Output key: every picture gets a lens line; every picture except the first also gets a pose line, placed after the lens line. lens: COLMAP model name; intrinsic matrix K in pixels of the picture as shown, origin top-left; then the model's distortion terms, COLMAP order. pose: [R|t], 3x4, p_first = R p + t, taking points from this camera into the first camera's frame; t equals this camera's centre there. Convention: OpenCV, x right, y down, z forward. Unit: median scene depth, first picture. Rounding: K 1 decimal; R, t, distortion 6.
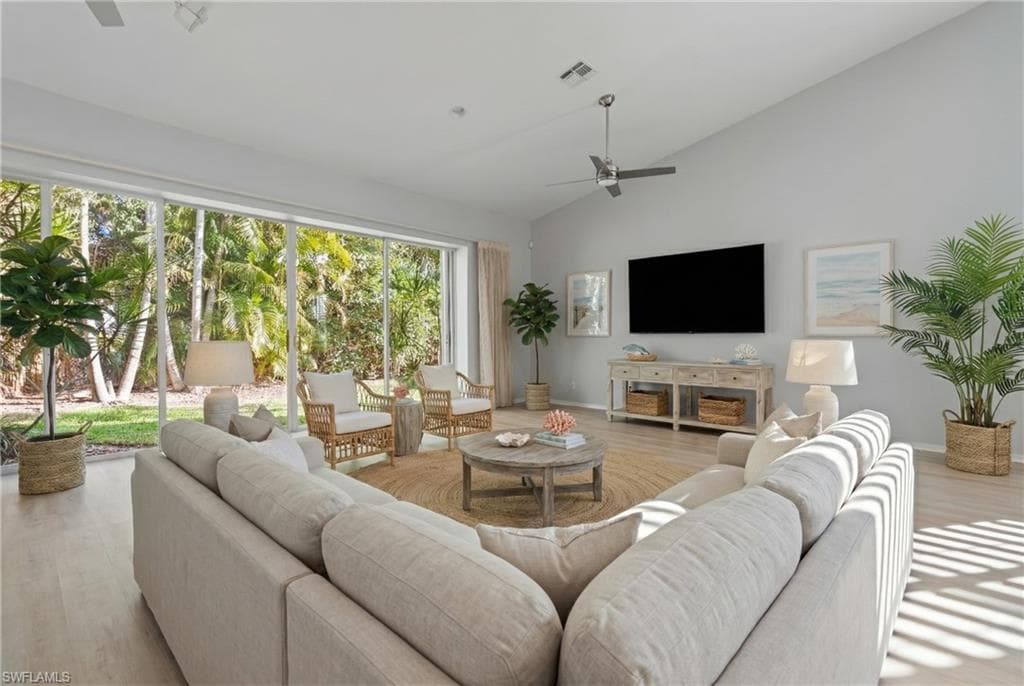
lens RADIAL K [[467.4, 0, 514.5], [0, 467.4, 343.3], [0, 0, 1]] dist [-0.005721, 0.001515]
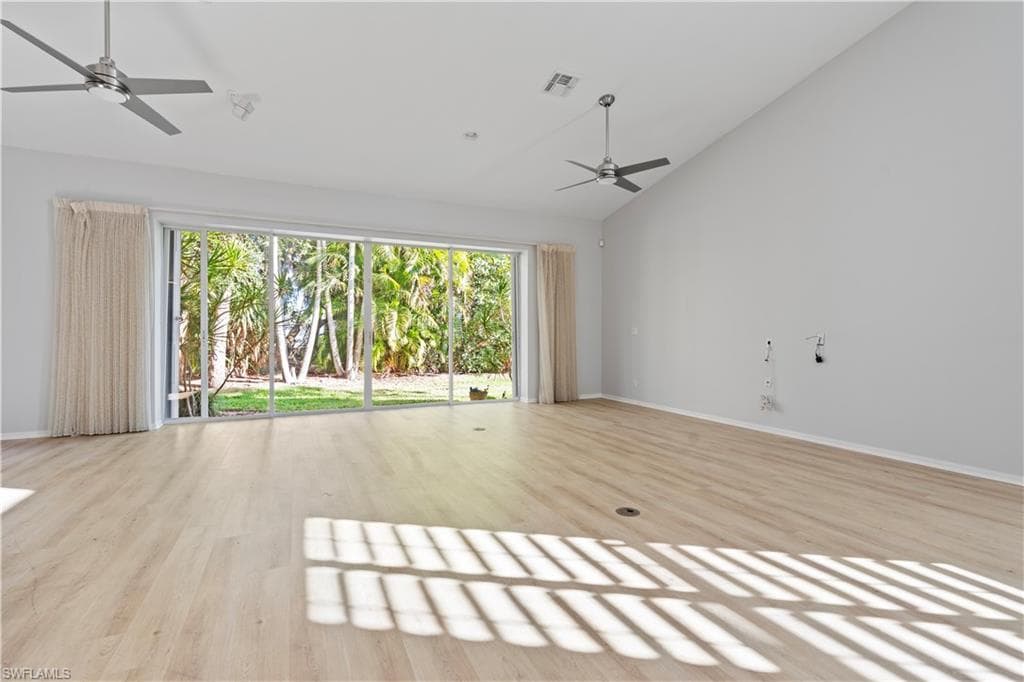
lens RADIAL K [[467.4, 0, 513.0], [0, 467.4, 337.2], [0, 0, 1]] dist [-0.005721, 0.001515]
pose [[0.927039, 0.002207, -0.374959, 0.226941], [-0.004940, 0.999968, -0.006330, -0.000019], [0.374933, 0.007721, 0.927020, -0.005451]]
